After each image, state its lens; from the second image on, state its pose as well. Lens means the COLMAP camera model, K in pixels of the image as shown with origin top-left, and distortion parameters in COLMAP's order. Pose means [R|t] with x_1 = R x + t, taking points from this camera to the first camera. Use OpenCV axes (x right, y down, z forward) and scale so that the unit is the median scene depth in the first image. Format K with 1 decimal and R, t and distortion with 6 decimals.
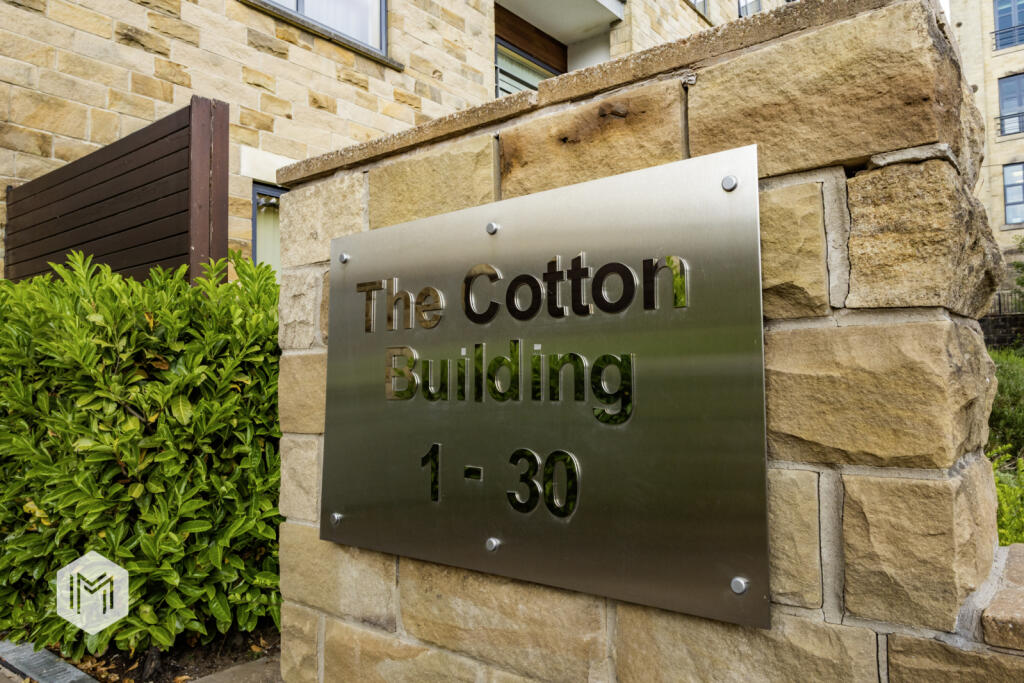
lens RADIAL K [[725.3, 0, 512.0], [0, 725.3, 341.5], [0, 0, 1]] dist [-0.000646, 0.003232]
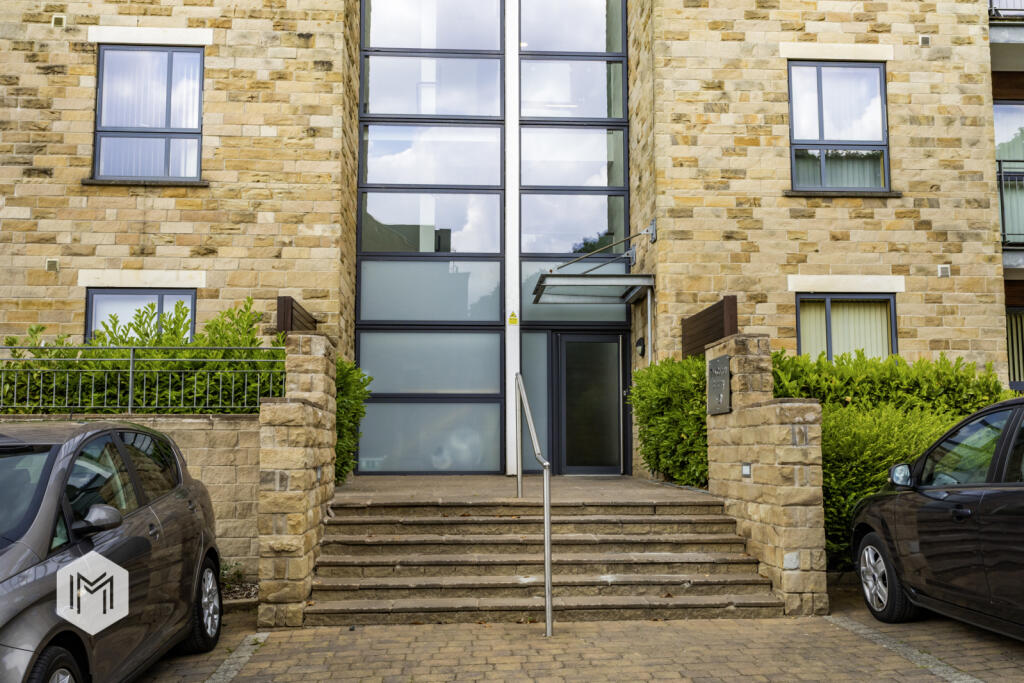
lens RADIAL K [[1053.4, 0, 512.0], [0, 1053.4, 341.5], [0, 0, 1]] dist [0.001732, 0.005135]
pose [[0.674010, -0.064463, -0.735904, 1.051780], [0.031895, 0.997796, -0.058191, 0.028963], [0.738033, 0.015749, 0.674580, -1.244849]]
